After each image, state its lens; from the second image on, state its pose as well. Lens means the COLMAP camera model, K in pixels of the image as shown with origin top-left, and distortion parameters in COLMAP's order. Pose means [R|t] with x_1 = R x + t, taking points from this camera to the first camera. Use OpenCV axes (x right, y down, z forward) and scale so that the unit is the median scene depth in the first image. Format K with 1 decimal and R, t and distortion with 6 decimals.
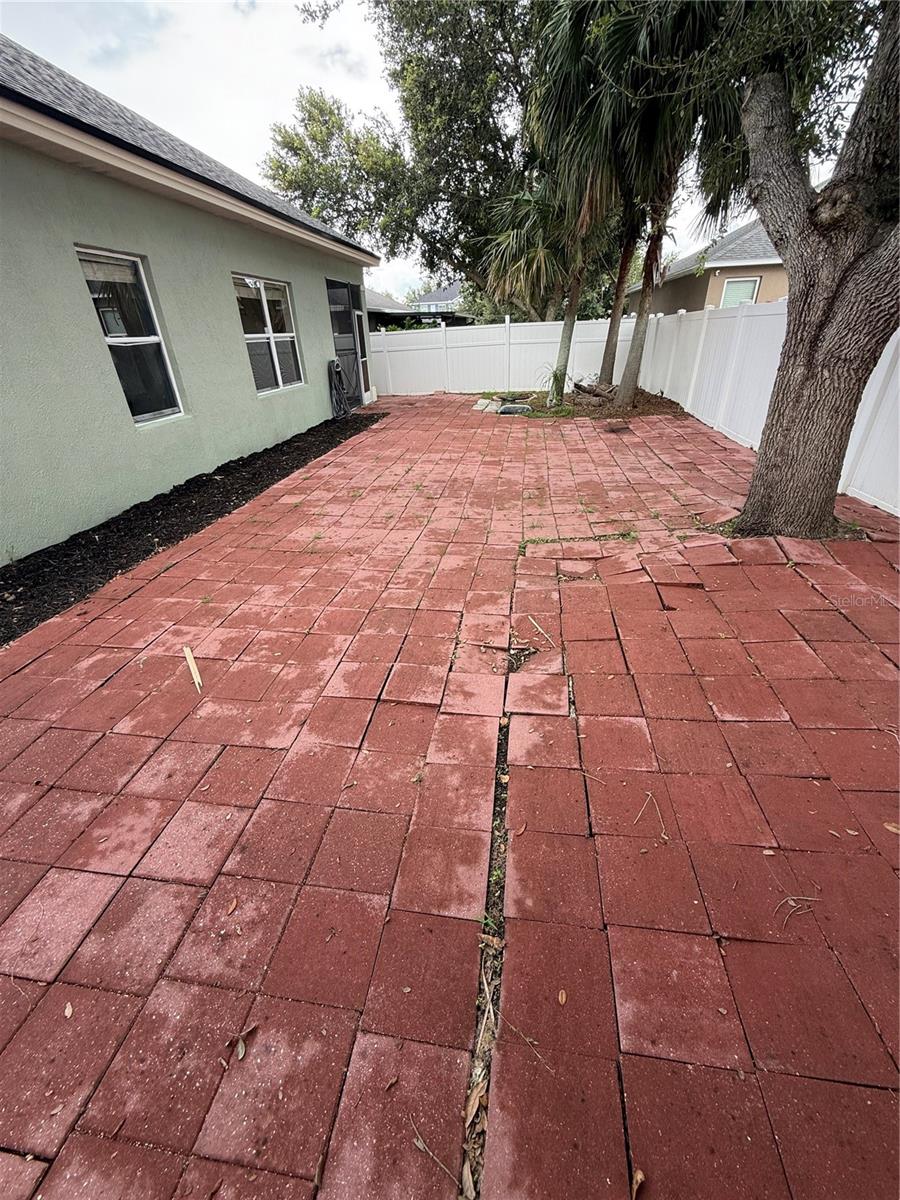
lens RADIAL K [[479.1, 0, 451.1], [0, 479.1, 598.0], [0, 0, 1]] dist [0.000920, -0.000268]
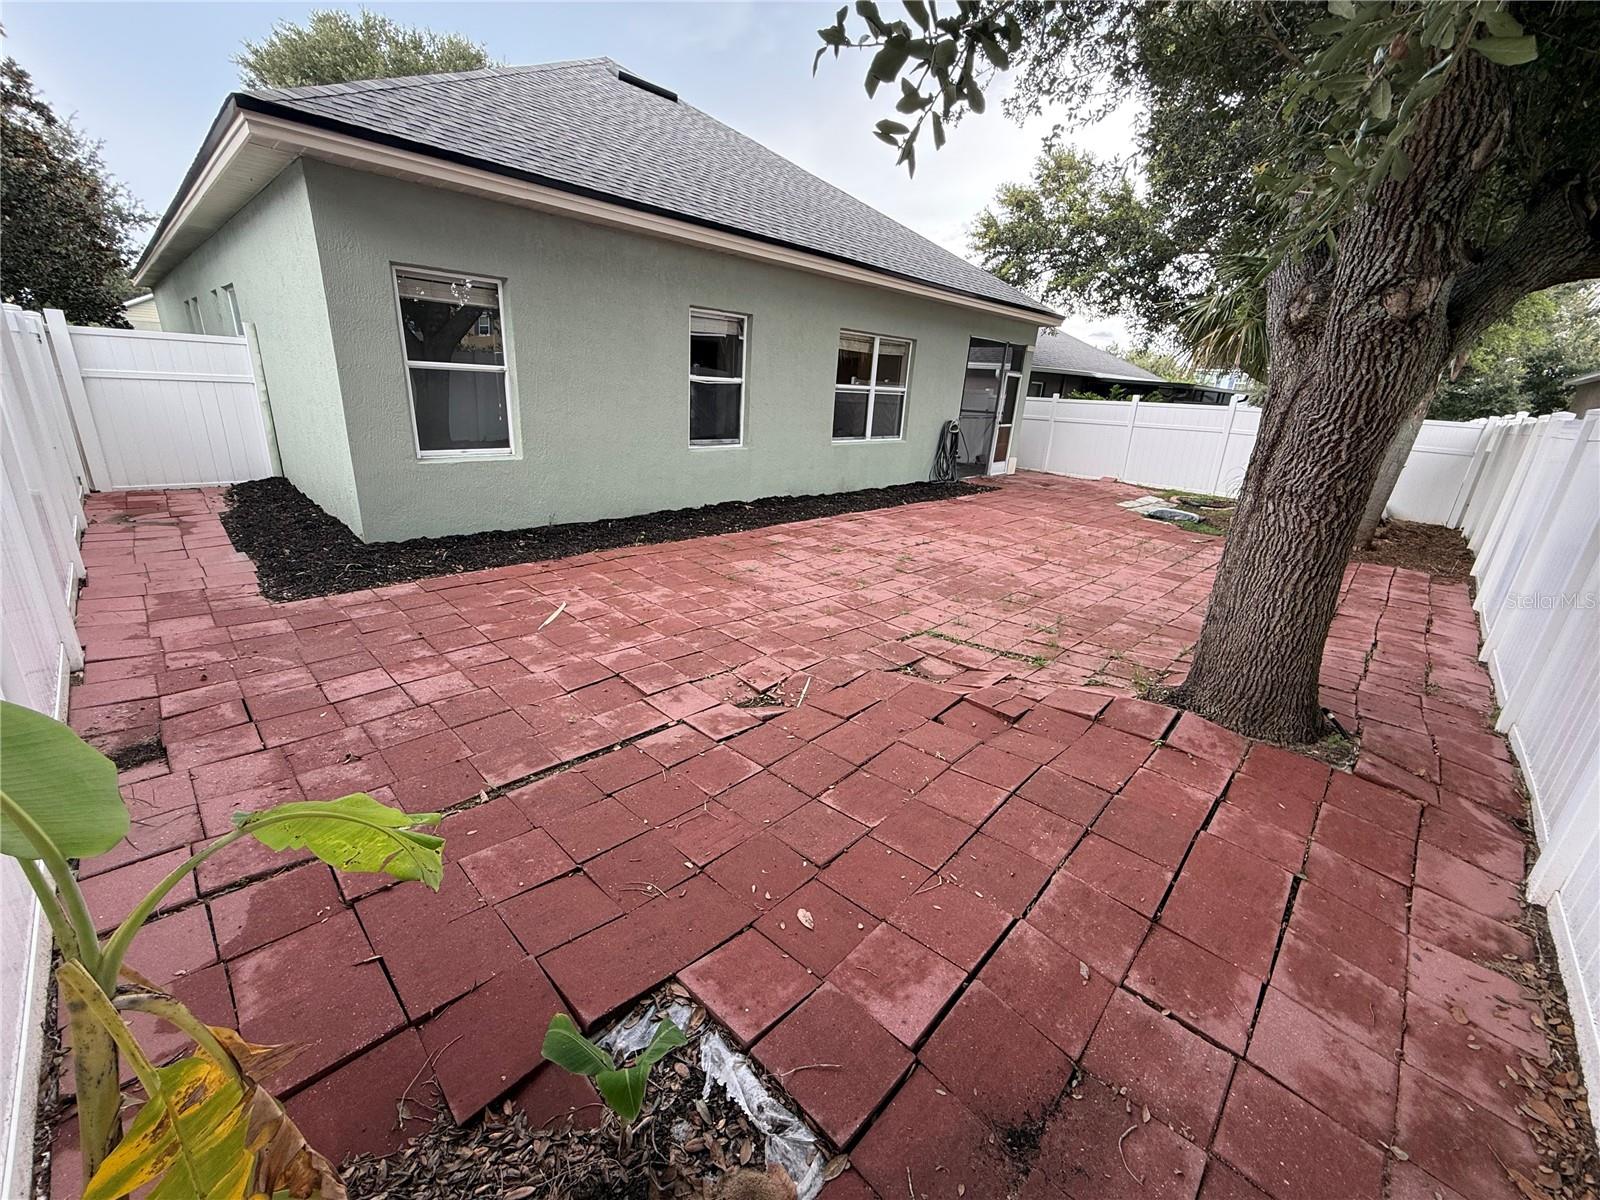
lens RADIAL K [[638.8, 0, 794.3], [0, 638.8, 597.4], [0, 0, 1]] dist [0.000920, -0.000268]
pose [[0.804026, 0.271560, -0.528958, 0.545240], [-0.365331, 0.927508, -0.079140, 0.001614], [0.469122, 0.256875, 0.844950, -0.093258]]
